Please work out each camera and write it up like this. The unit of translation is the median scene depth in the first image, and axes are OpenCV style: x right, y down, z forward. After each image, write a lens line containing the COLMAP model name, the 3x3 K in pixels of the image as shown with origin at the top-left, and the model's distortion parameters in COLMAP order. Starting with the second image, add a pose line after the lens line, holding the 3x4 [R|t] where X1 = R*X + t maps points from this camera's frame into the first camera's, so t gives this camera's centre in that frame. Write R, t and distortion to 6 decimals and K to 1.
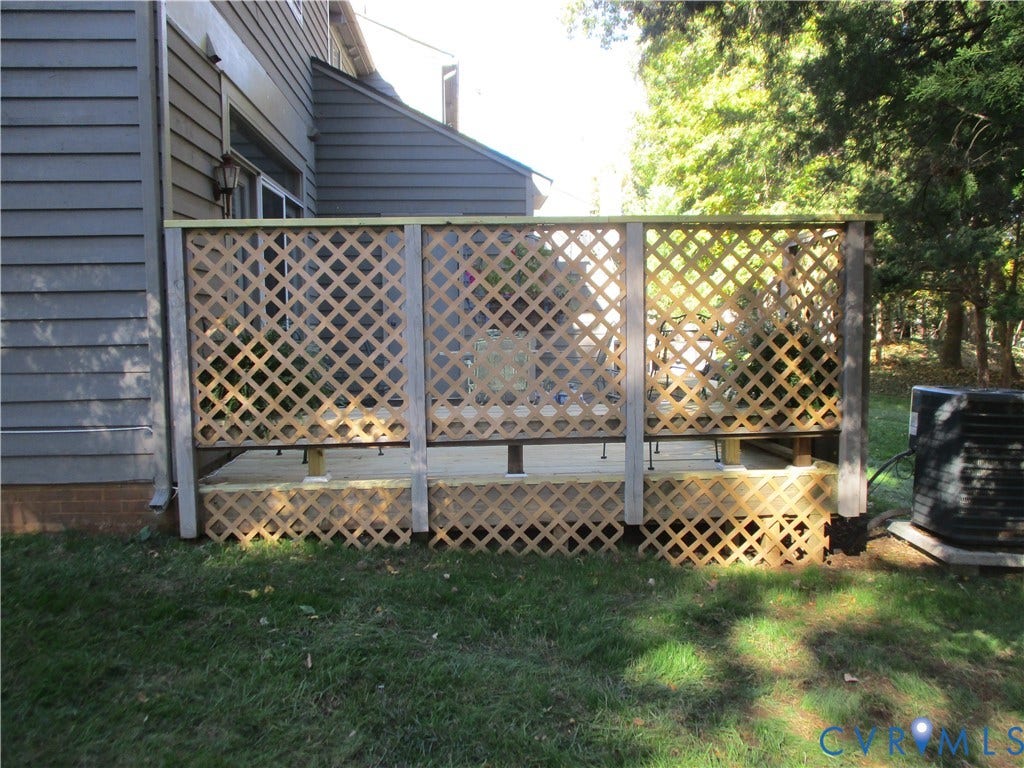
lens RADIAL K [[852.1, 0, 512.5], [0, 852.1, 386.6], [0, 0, 1]] dist [-0.025902, 0.002985]
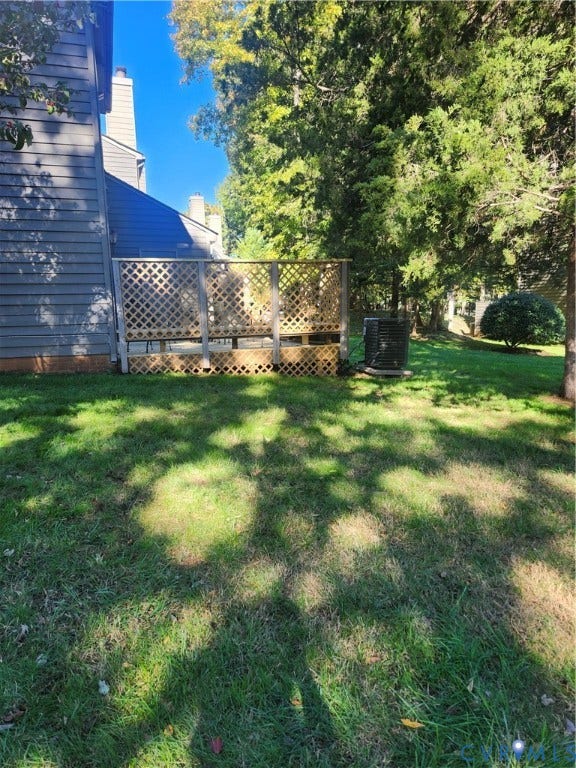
lens RADIAL K [[639.1, 0, 288.1], [0, 639.1, 383.7], [0, 0, 1]] dist [-0.025902, 0.002985]
pose [[0.950408, -0.040857, 0.308310, -0.504857], [0.020159, 0.997341, 0.070025, 0.074625], [-0.310352, -0.060338, 0.948705, -1.121704]]
